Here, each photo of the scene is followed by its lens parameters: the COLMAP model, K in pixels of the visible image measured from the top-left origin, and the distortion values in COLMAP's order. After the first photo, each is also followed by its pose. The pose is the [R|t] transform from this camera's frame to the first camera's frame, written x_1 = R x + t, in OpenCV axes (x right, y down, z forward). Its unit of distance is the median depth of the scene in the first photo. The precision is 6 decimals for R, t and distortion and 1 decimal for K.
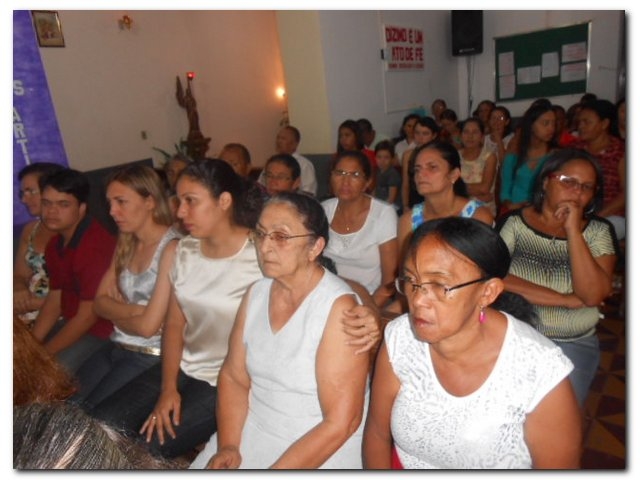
lens RADIAL K [[472.0, 0, 317.1], [0, 472.0, 241.3], [0, 0, 1]] dist [-0.041298, 0.049206]
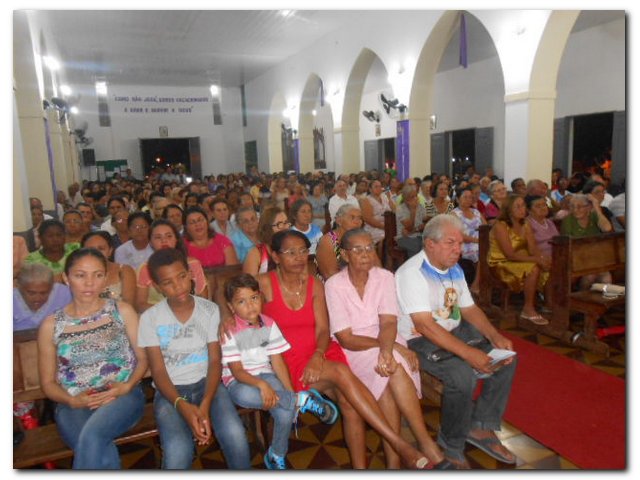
lens RADIAL K [[472.0, 0, 320.0], [0, 472.0, 242.7], [0, 0, 1]] dist [-0.041298, 0.049206]
pose [[0.491651, -0.061053, 0.868649, -1.438934], [0.250935, 0.965157, -0.074192, 0.590319], [-0.833853, 0.254451, 0.489841, -1.379422]]
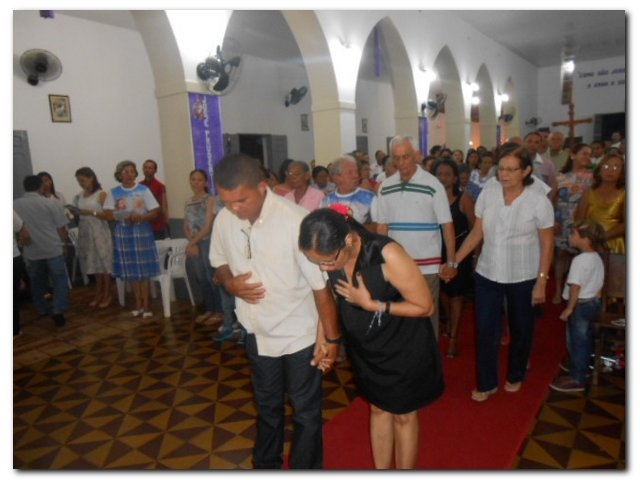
lens RADIAL K [[472.0, 0, 317.1], [0, 472.0, 237.9], [0, 0, 1]] dist [-0.041298, 0.049206]
pose [[0.998278, 0.057378, 0.012168, -1.111718], [-0.055144, 0.988810, -0.138617, 0.689089], [-0.019986, 0.137707, 0.990271, -1.833896]]
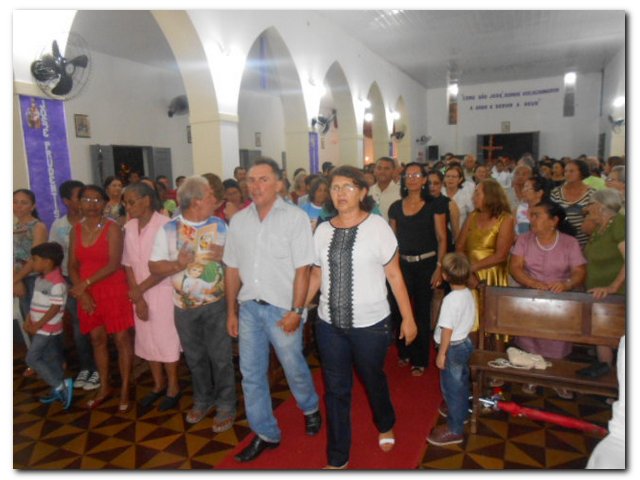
lens RADIAL K [[472.0, 0, 317.2], [0, 472.0, 241.4], [0, 0, 1]] dist [-0.041298, 0.049206]
pose [[0.977018, 0.043767, 0.208617, -1.055895], [-0.009144, 0.986398, -0.164119, 0.653532], [-0.212962, 0.158440, 0.964129, -1.764607]]
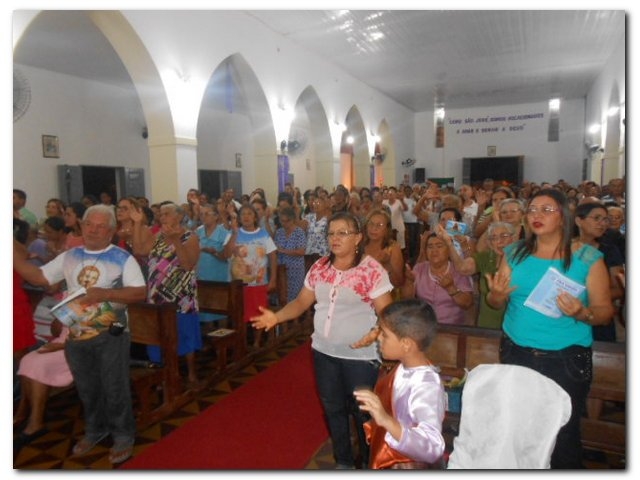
lens RADIAL K [[472.0, 0, 315.8], [0, 472.0, 236.8], [0, 0, 1]] dist [-0.041298, 0.049206]
pose [[0.978578, 0.068879, 0.194011, -0.942038], [-0.026596, 0.976770, -0.212633, 0.642582], [-0.204150, 0.202918, 0.957678, -1.795556]]
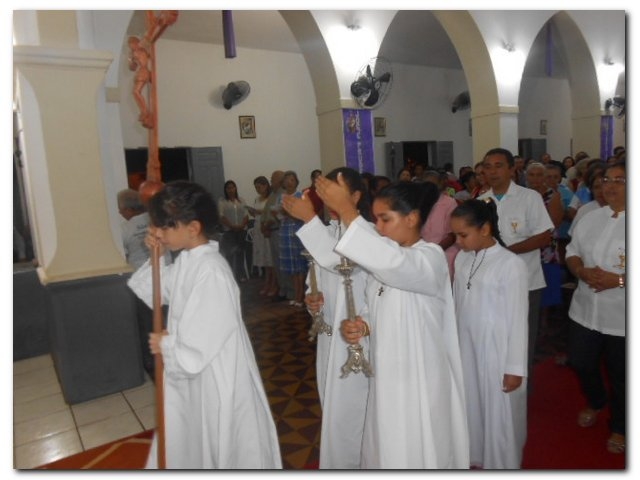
lens RADIAL K [[472.0, 0, 318.3], [0, 472.0, 235.3], [0, 0, 1]] dist [-0.041298, 0.049206]
pose [[0.930980, 0.091216, -0.353491, -1.042144], [-0.141050, 0.982965, -0.117832, 0.694001], [0.336721, 0.159560, 0.927987, -1.879269]]
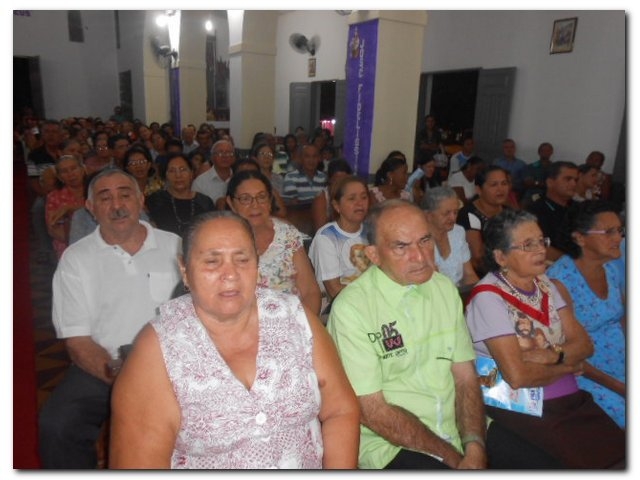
lens RADIAL K [[472.0, 0, 320.7], [0, 472.0, 240.9], [0, 0, 1]] dist [-0.041298, 0.049206]
pose [[0.363435, -0.118403, 0.924065, -0.646006], [0.205937, 0.977564, 0.044262, 0.427073], [-0.908573, 0.174213, 0.379664, -1.105372]]
